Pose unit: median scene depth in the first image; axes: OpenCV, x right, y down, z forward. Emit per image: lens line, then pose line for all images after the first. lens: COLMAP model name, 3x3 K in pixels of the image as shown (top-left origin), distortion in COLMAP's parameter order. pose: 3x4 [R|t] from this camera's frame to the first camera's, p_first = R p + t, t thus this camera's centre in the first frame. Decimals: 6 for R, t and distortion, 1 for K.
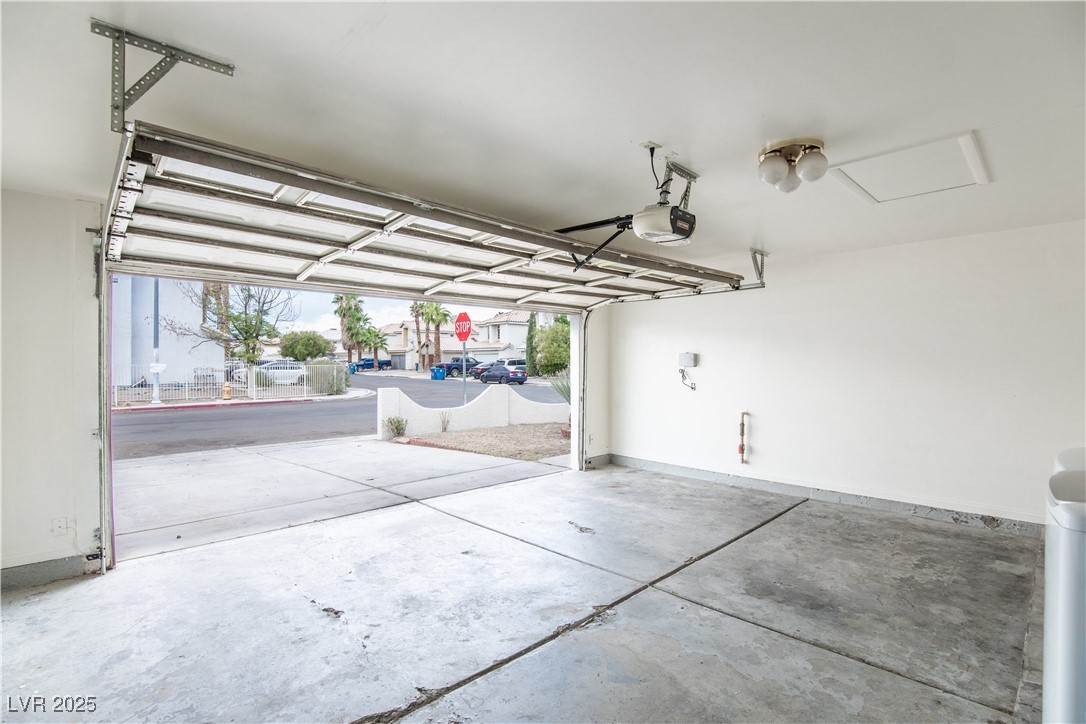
lens RADIAL K [[500.8, 0, 545.9], [0, 500.8, 363.8], [0, 0, 1]] dist [-0.030882, 0.002104]
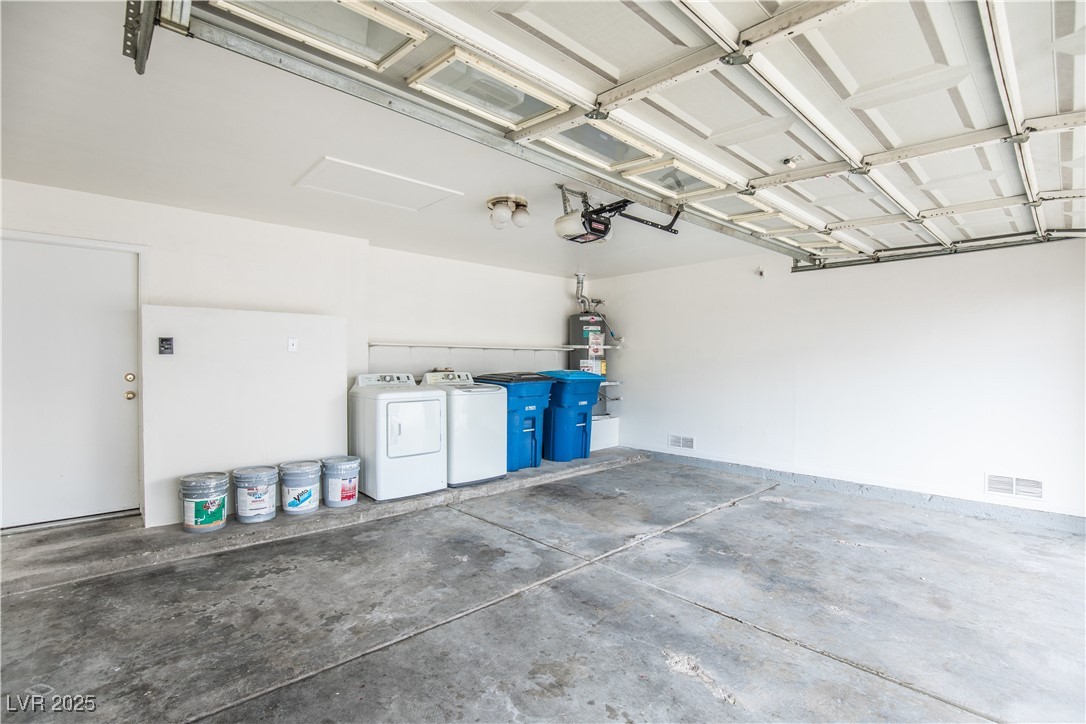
lens RADIAL K [[500.8, 0, 545.9], [0, 500.8, 363.8], [0, 0, 1]] dist [-0.030882, 0.002104]
pose [[-0.999894, -0.003481, 0.014131, 0.281307], [-0.003350, 0.999951, 0.009320, 0.029611], [-0.014162, 0.009272, -0.999857, 1.962419]]
